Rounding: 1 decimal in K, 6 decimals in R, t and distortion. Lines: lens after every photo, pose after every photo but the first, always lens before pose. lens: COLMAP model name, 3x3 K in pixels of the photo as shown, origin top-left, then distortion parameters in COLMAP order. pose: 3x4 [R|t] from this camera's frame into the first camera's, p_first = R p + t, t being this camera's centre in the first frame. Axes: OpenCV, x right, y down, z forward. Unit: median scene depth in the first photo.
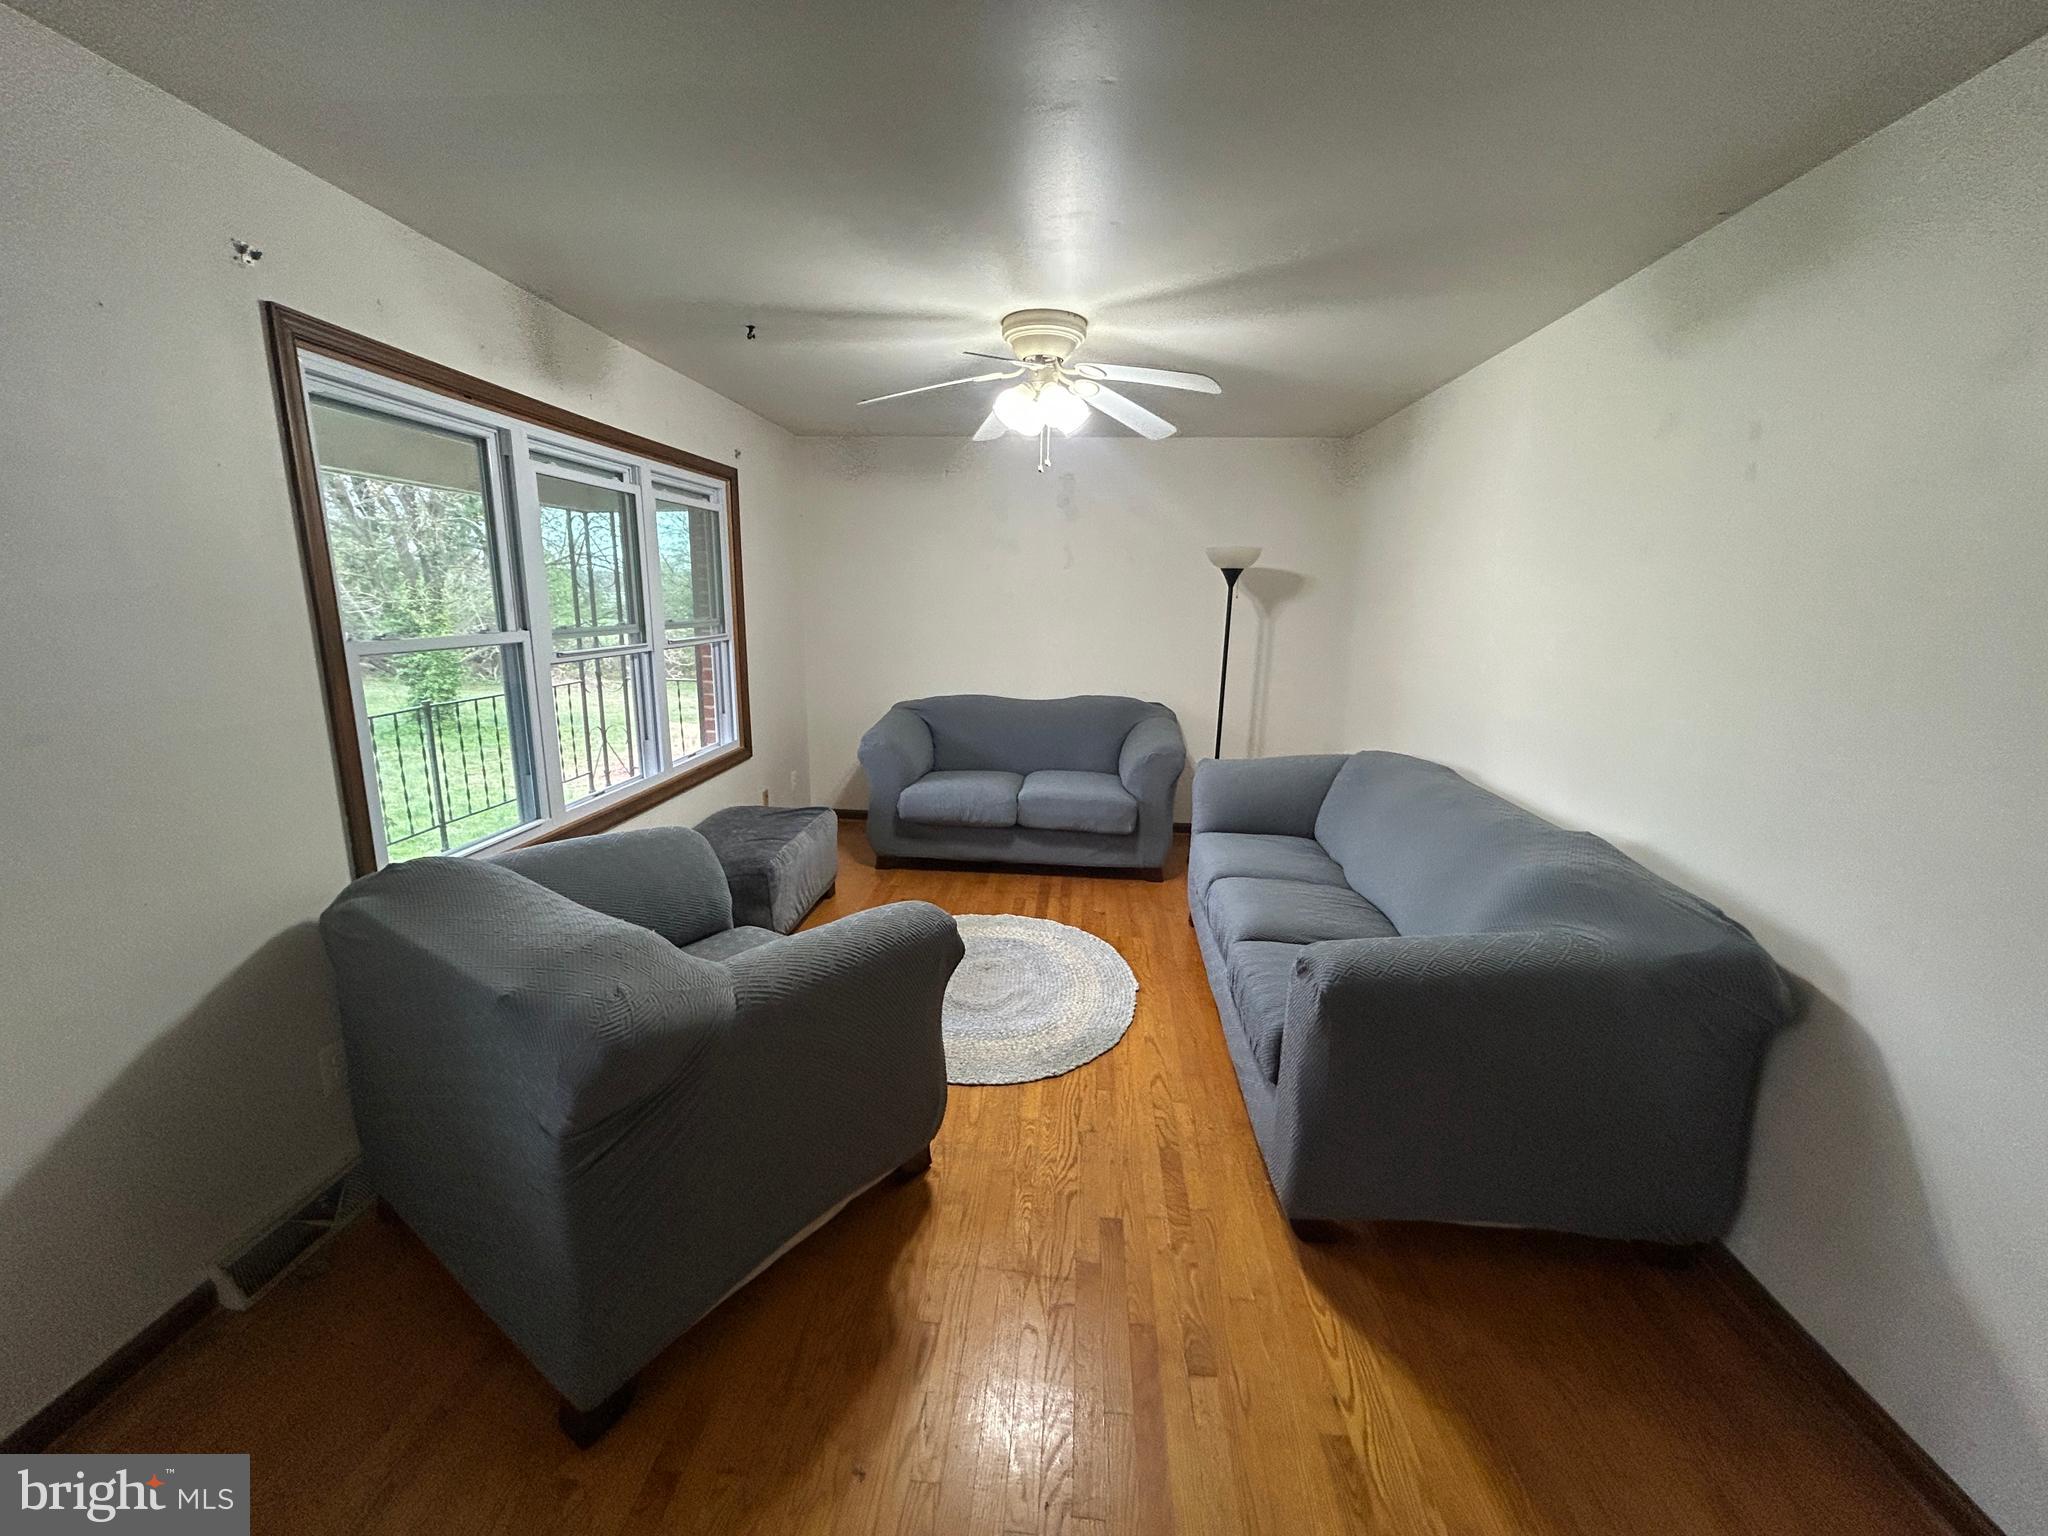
lens RADIAL K [[832.2, 0, 1021.4], [0, 832.2, 771.4], [0, 0, 1]] dist [-0.001899, 0.001445]
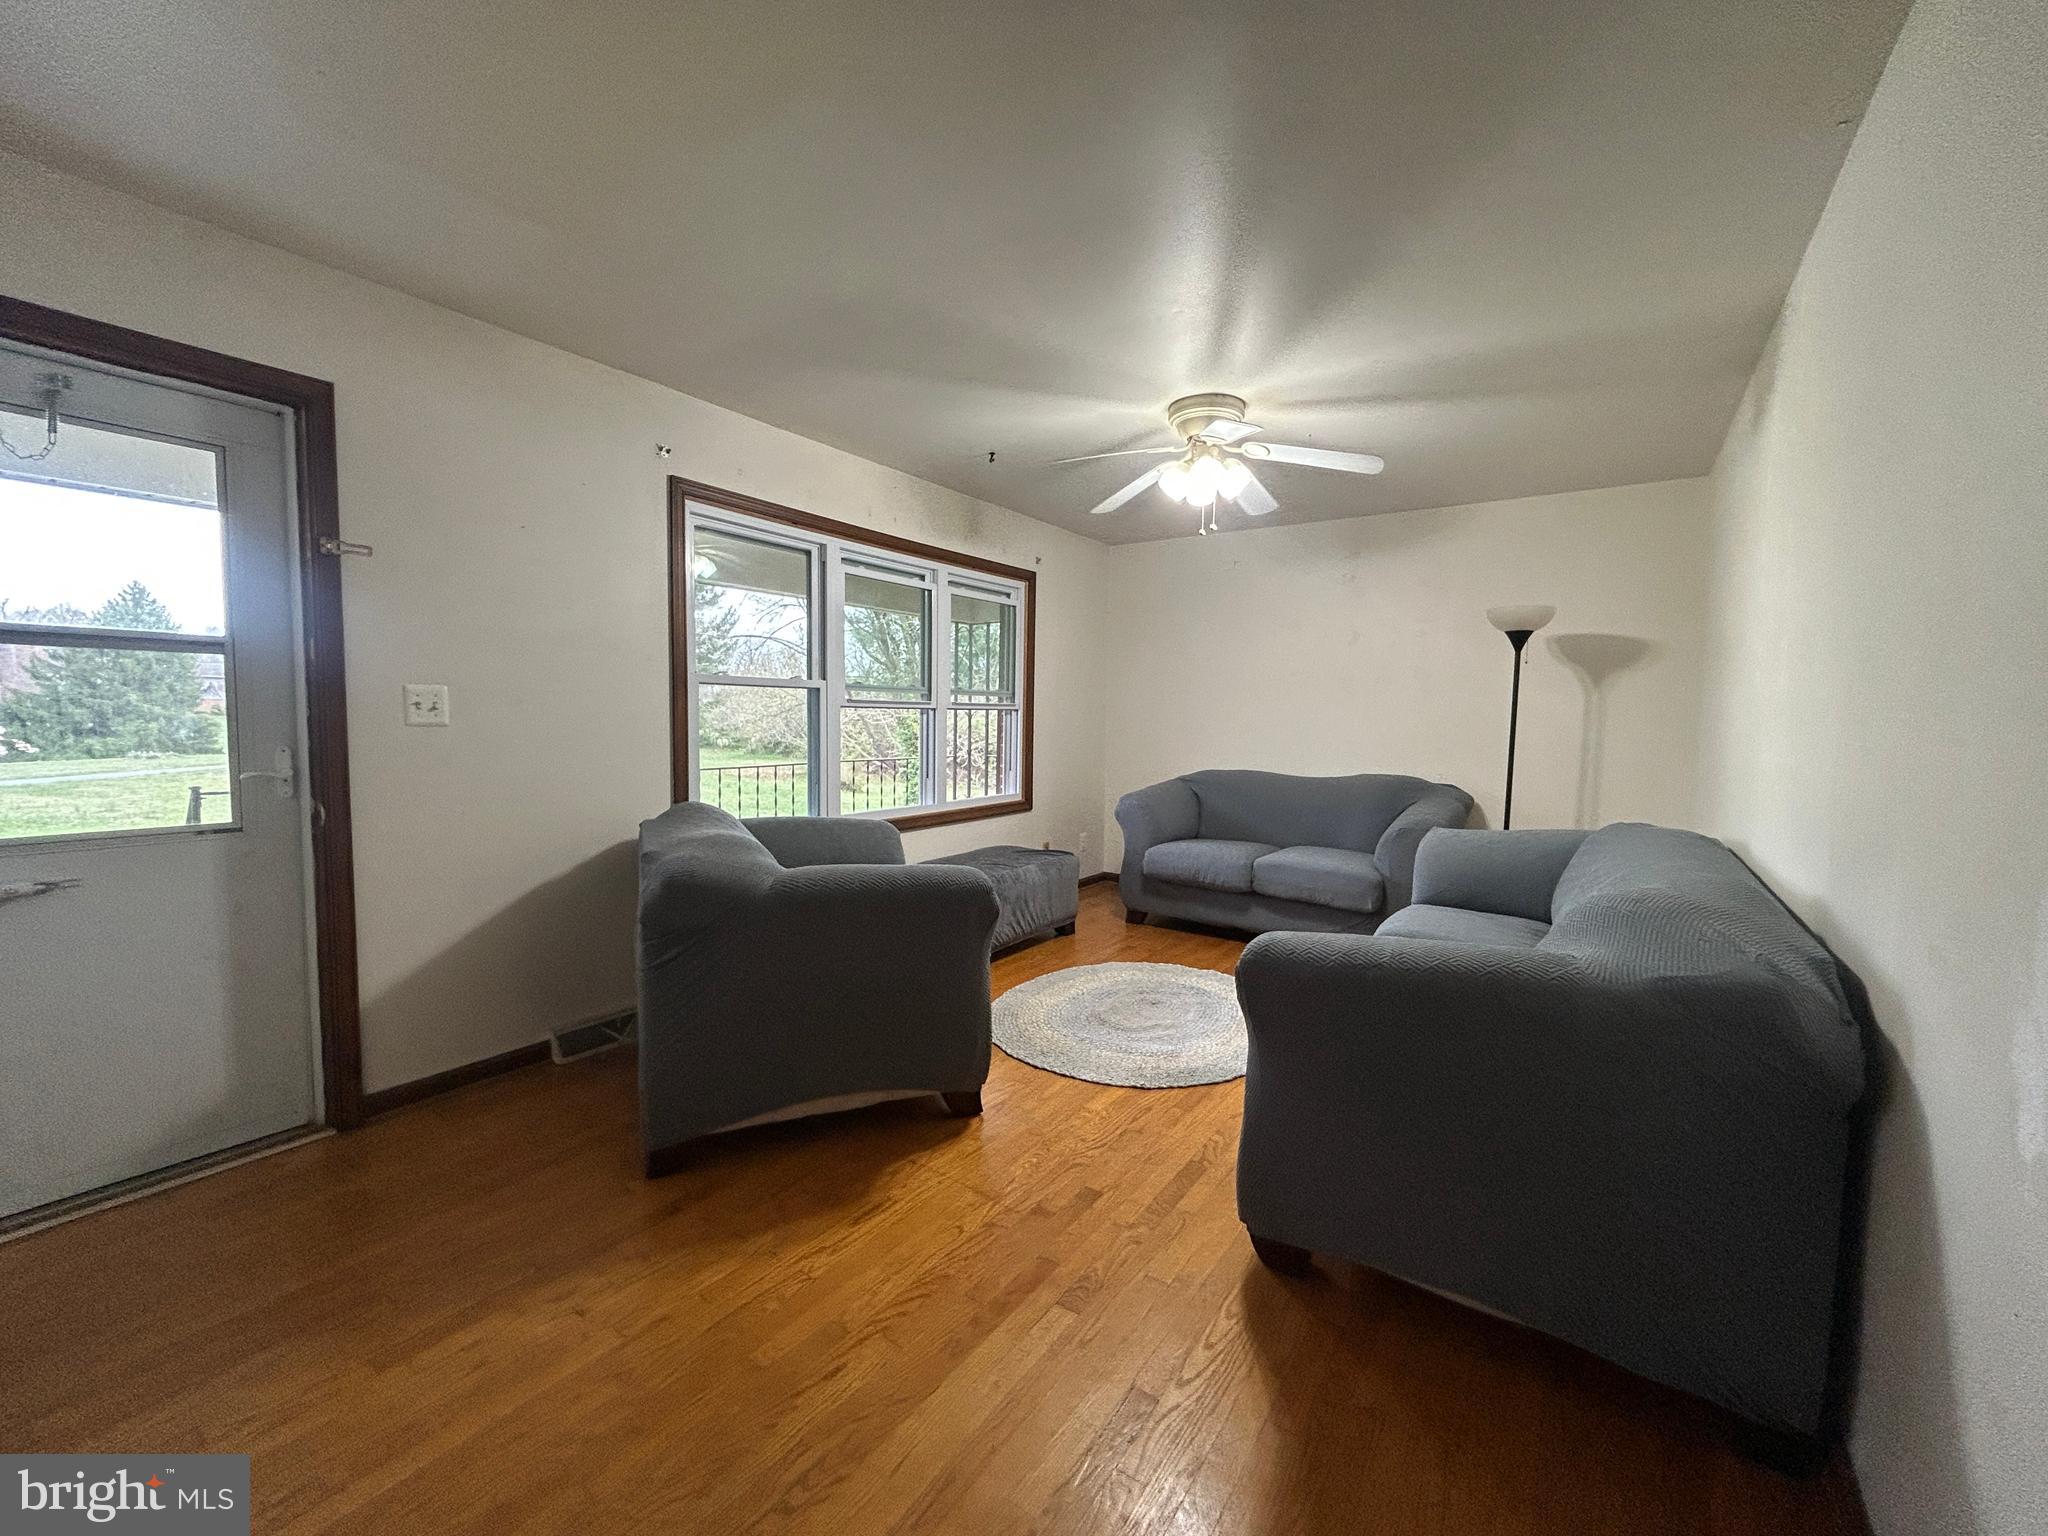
lens RADIAL K [[832.2, 0, 1017.3], [0, 832.2, 769.9], [0, 0, 1]] dist [-0.001899, 0.001445]
pose [[0.859599, 0.030993, -0.510029, 0.333448], [-0.108443, 0.986486, -0.122824, 0.096444], [0.499330, 0.160889, 0.851343, -0.013484]]
